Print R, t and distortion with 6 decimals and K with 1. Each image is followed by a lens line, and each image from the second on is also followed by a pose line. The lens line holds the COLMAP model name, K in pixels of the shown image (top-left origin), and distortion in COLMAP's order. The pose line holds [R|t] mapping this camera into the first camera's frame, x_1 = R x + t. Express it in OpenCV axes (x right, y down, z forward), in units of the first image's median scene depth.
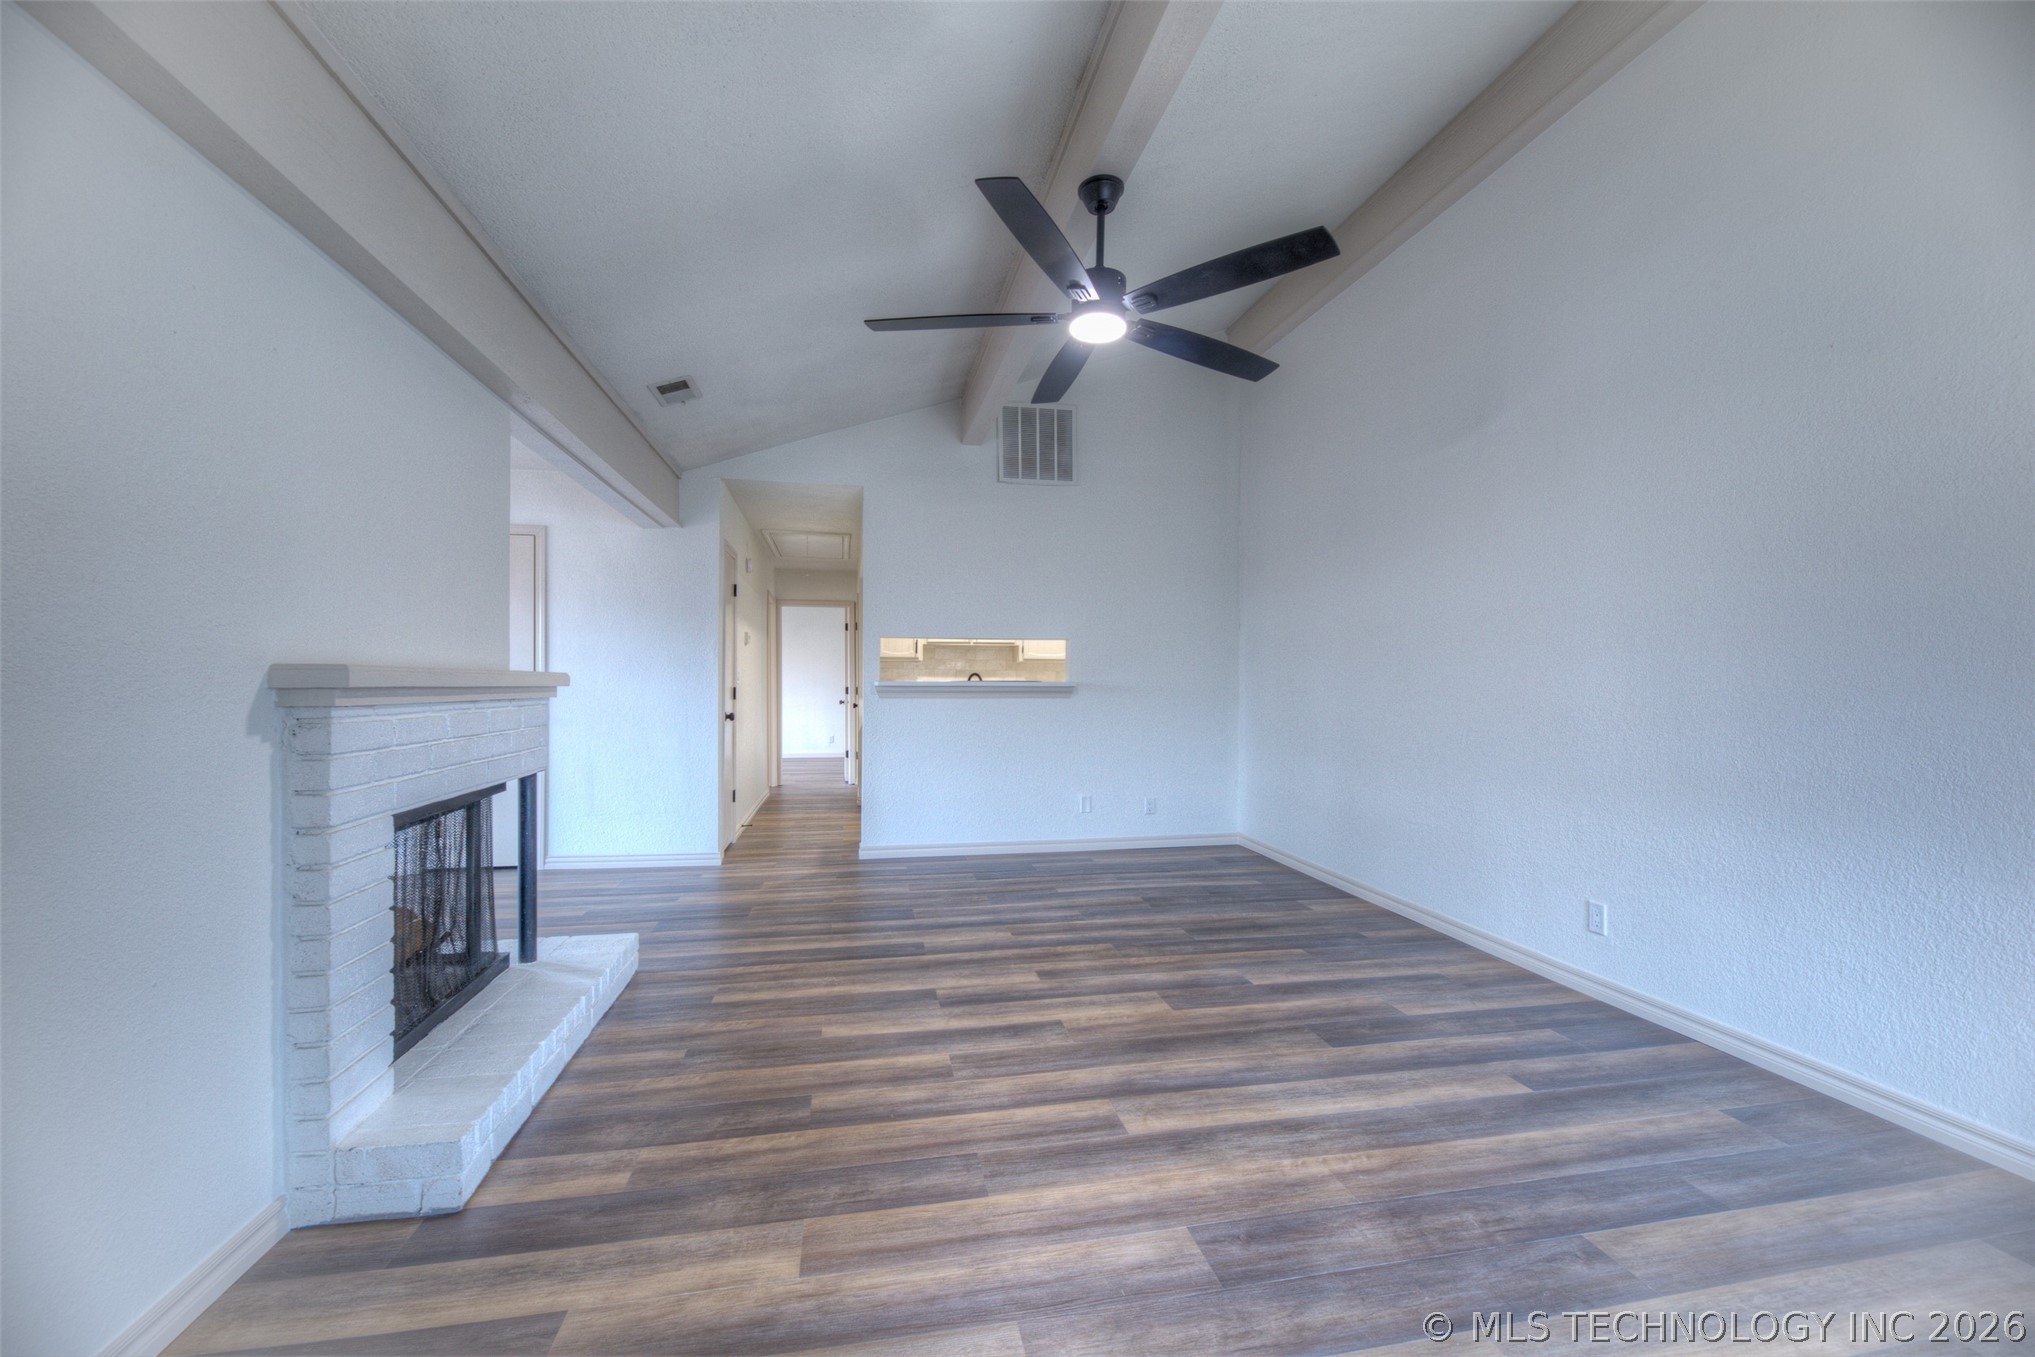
lens RADIAL K [[811.3, 0, 1014.6], [0, 811.3, 678.6], [0, 0, 1]] dist [0.005632, -0.001410]
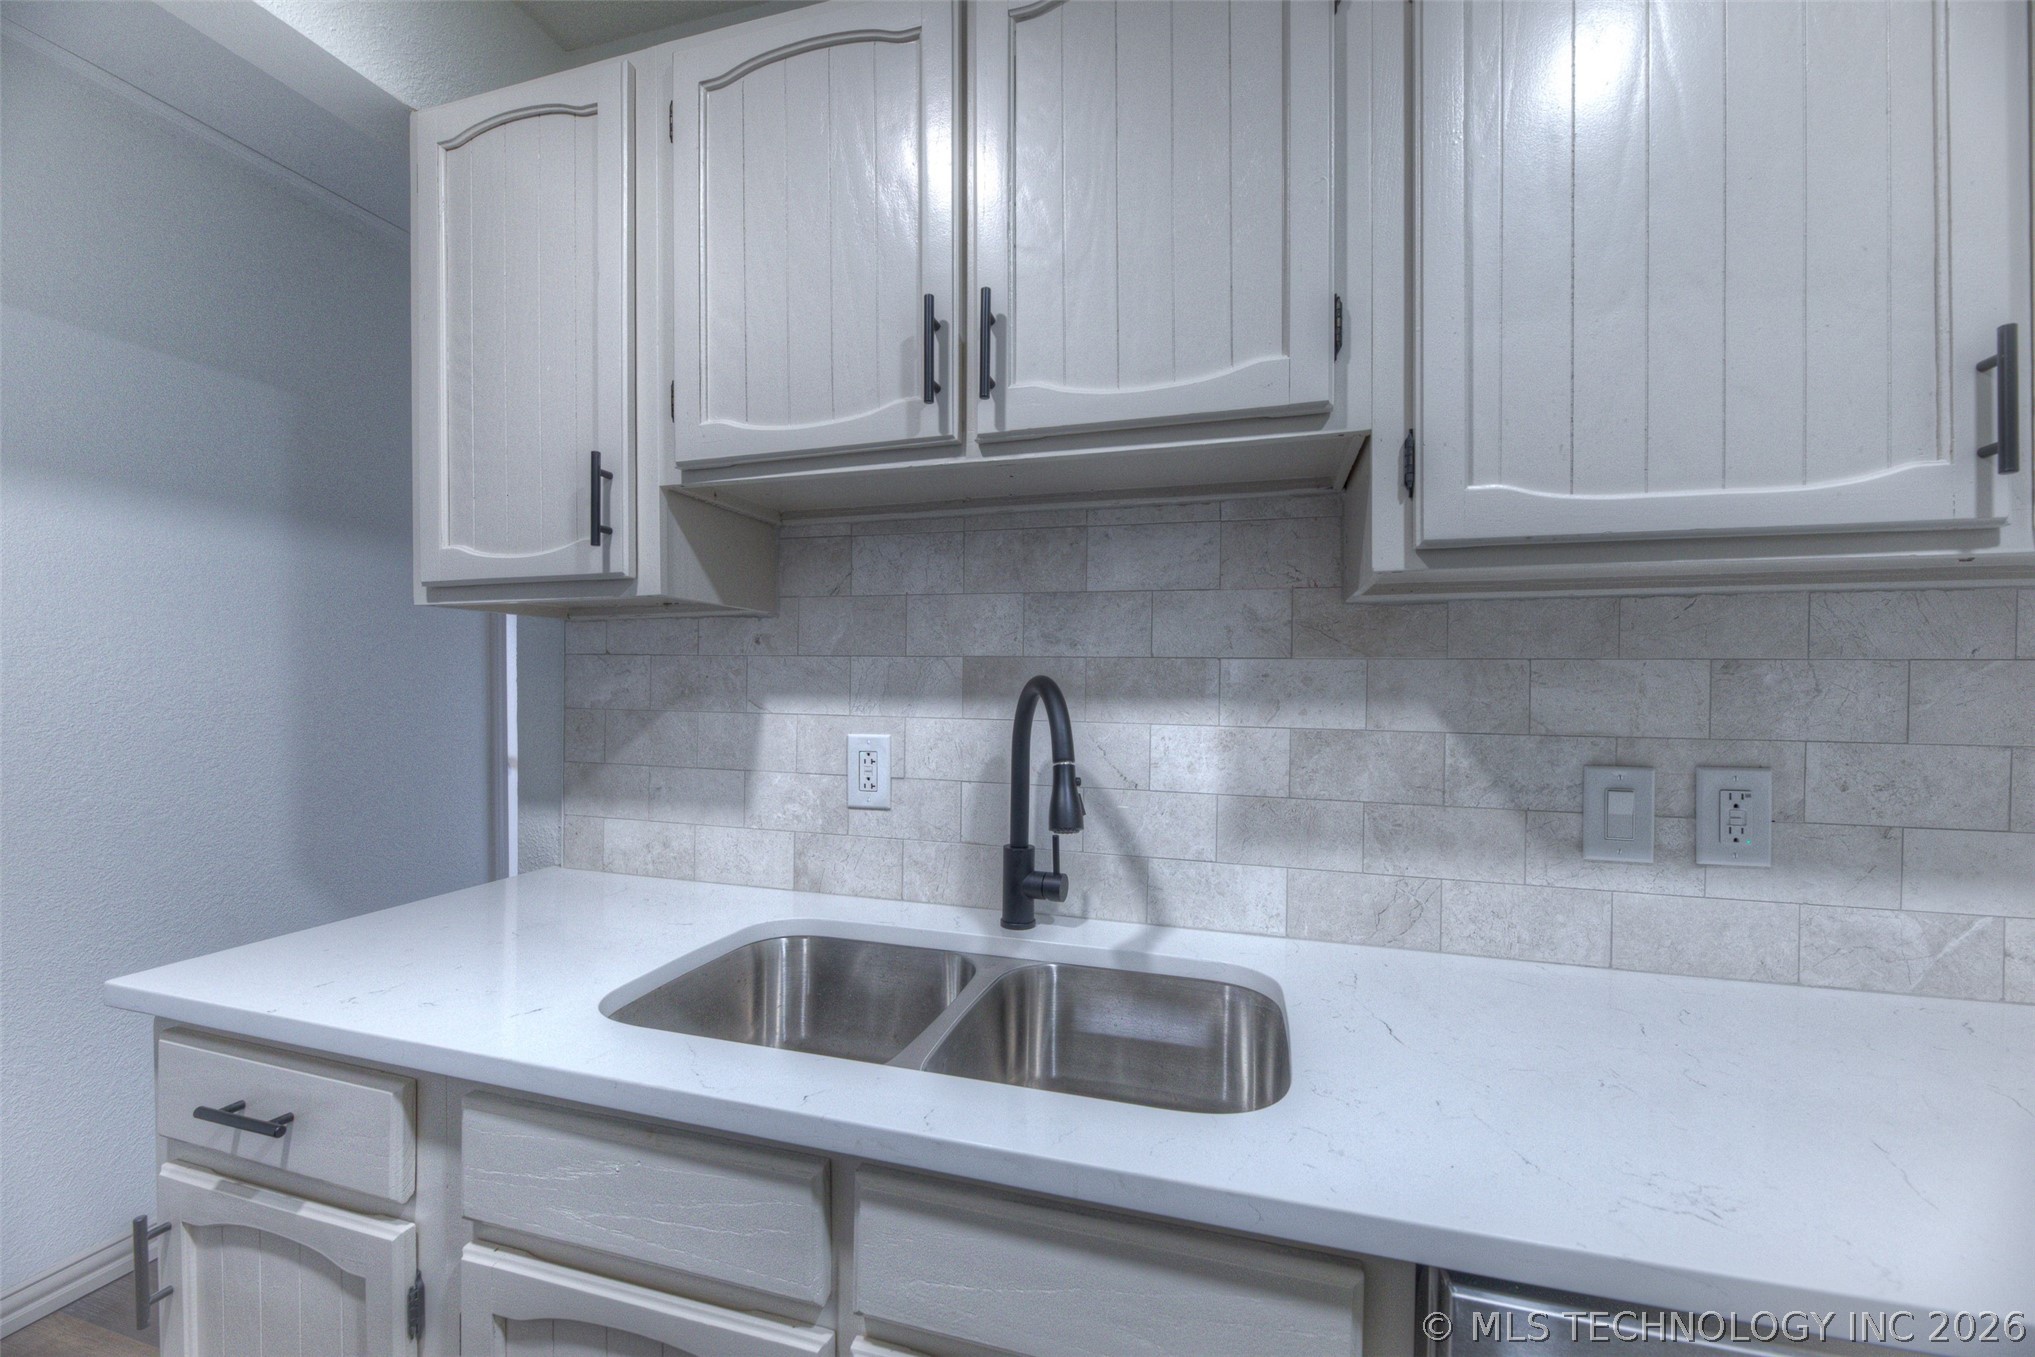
lens RADIAL K [[811.3, 0, 1022.8], [0, 811.3, 690.7], [0, 0, 1]] dist [0.005632, -0.001410]
pose [[0.887613, 0.002854, -0.460581, 0.032092], [0.001406, 0.999959, 0.008905, -0.012743], [0.460588, -0.008551, 0.887573, 1.944516]]
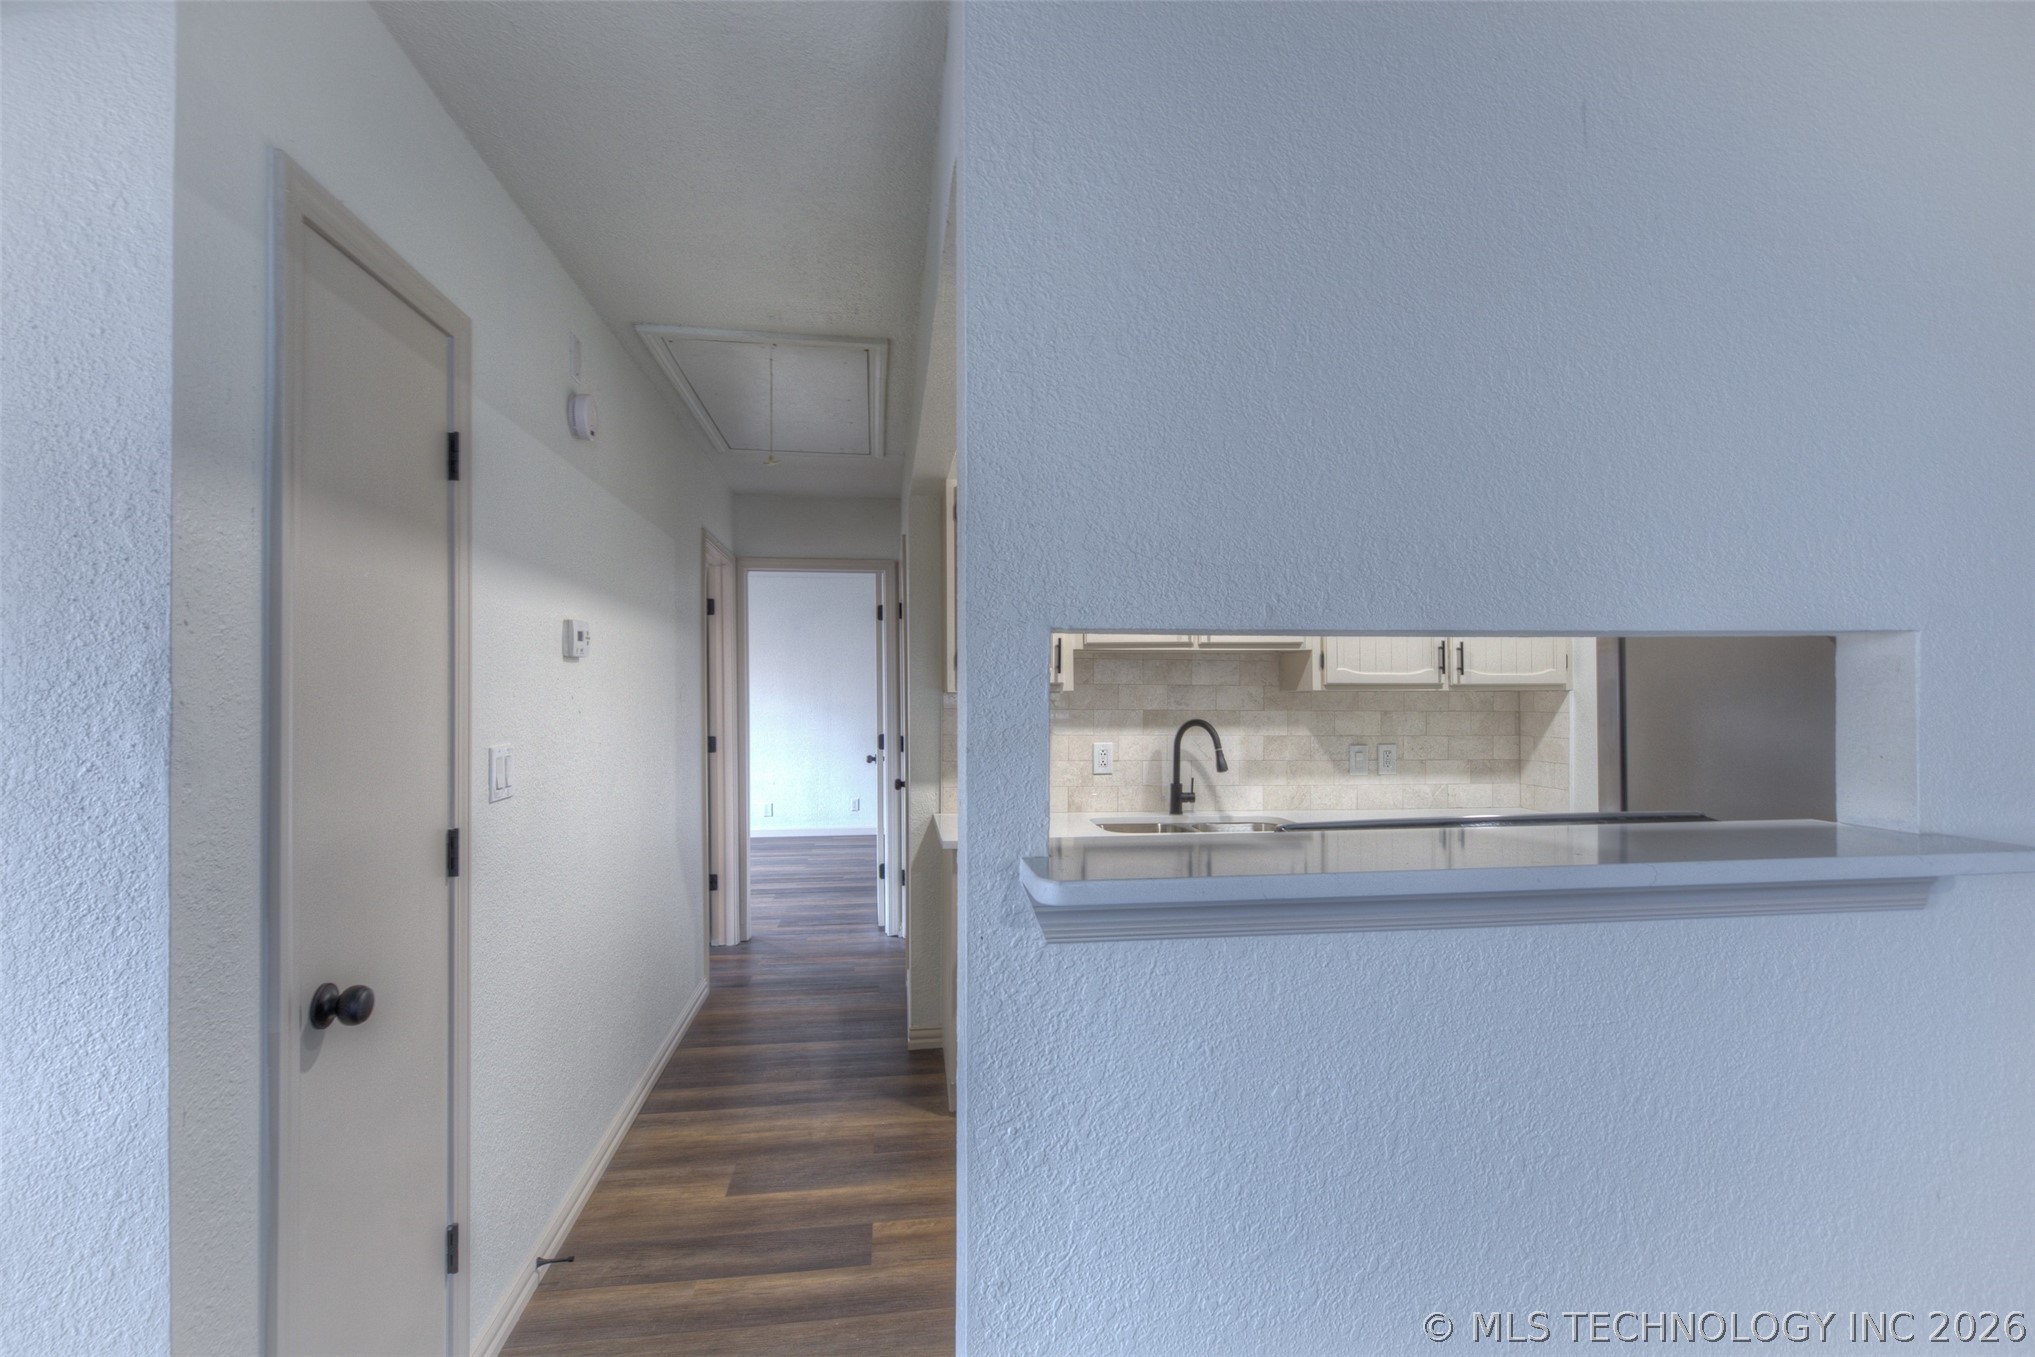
lens RADIAL K [[923.6, 0, 1002.0], [0, 923.6, 683.2], [0, 0, 1]] dist [0.005423, 0.000209]
pose [[0.997390, -0.005887, -0.071966, -0.250294], [0.006054, 0.999979, 0.002099, -0.059080], [0.071953, -0.002529, 0.997405, 1.201245]]
